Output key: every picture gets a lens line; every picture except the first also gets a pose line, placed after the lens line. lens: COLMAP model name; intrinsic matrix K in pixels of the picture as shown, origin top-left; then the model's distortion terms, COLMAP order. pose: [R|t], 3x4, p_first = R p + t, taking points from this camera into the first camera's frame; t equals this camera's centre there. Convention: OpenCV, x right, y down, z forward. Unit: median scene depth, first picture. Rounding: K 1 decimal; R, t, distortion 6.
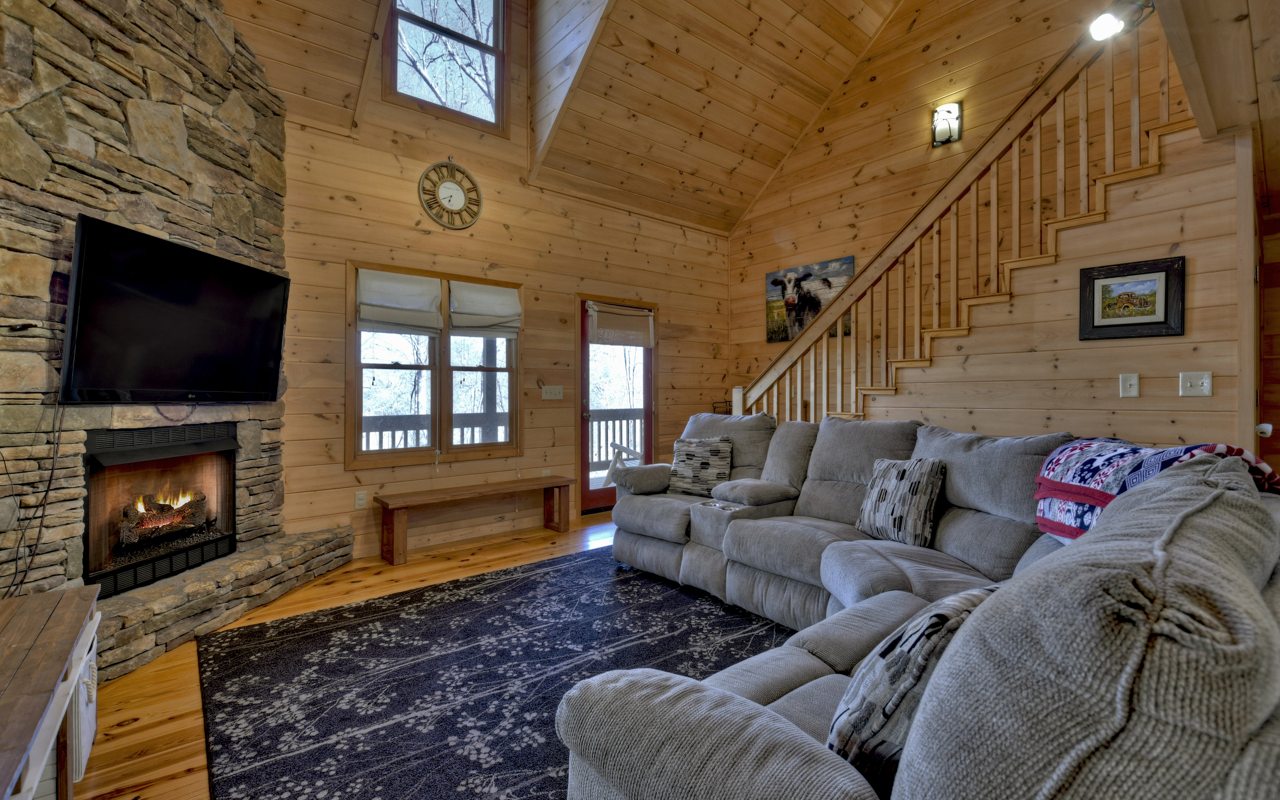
lens RADIAL K [[556.7, 0, 658.3], [0, 556.7, 393.4], [0, 0, 1]] dist [-0.022347, 0.003017]
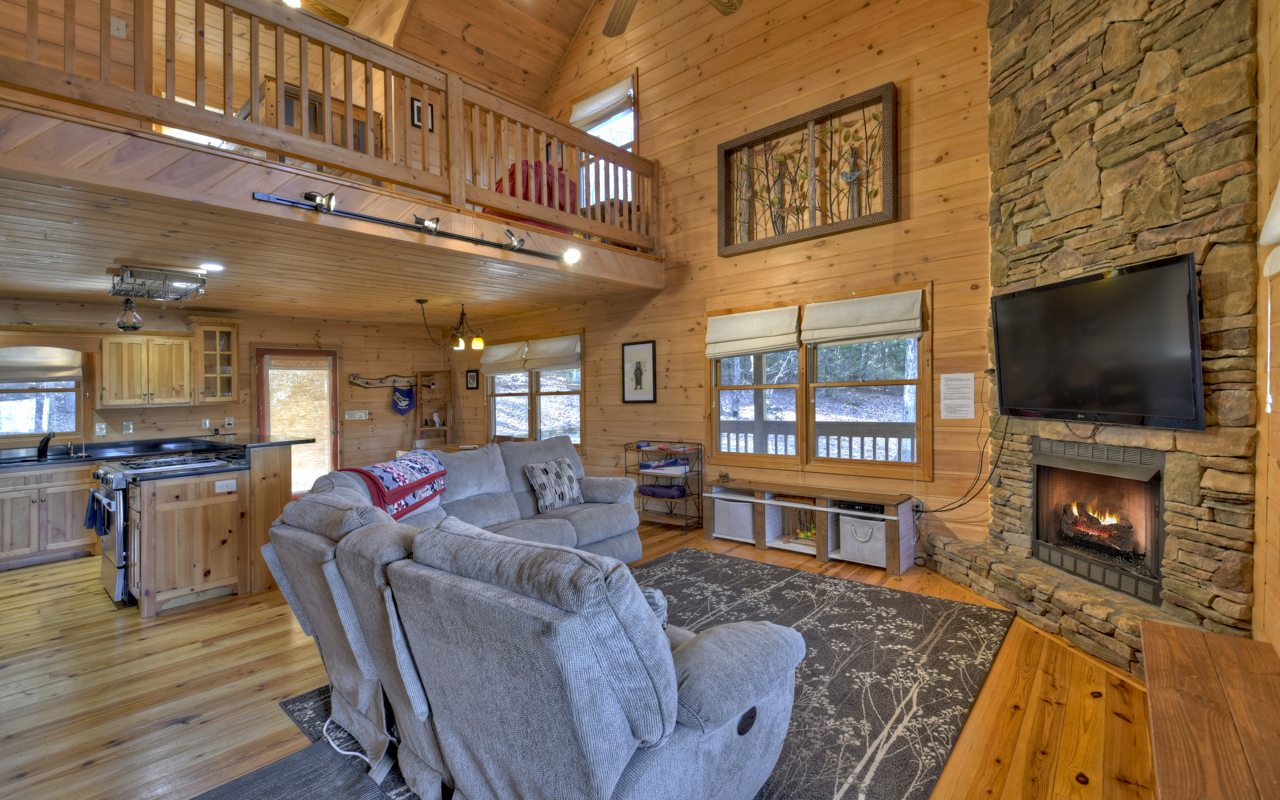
lens RADIAL K [[567.6, 0, 632.4], [0, 567.6, 395.3], [0, 0, 1]] dist [0.001880, -0.006450]
pose [[-0.992596, 0.034596, -0.116430, 0.123361], [0.033903, 0.999394, 0.007928, -0.071630], [0.116634, 0.003922, -0.993167, 1.921808]]
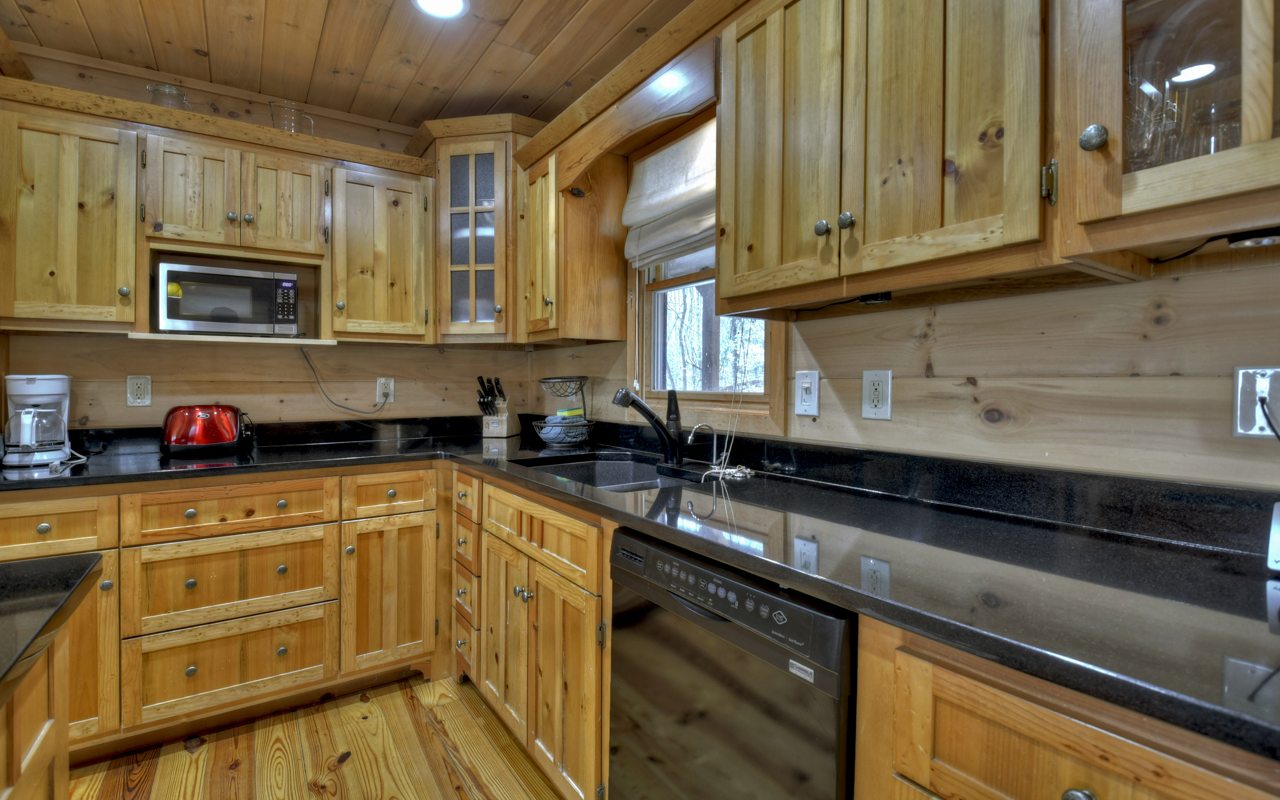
lens RADIAL K [[567.6, 0, 643.1], [0, 567.6, 388.9], [0, 0, 1]] dist [0.001880, -0.006450]
pose [[0.115120, -0.004468, 0.993342, 1.118170], [-0.005889, 0.999969, 0.005180, -0.009834], [-0.993334, -0.006446, 0.115090, -0.052651]]
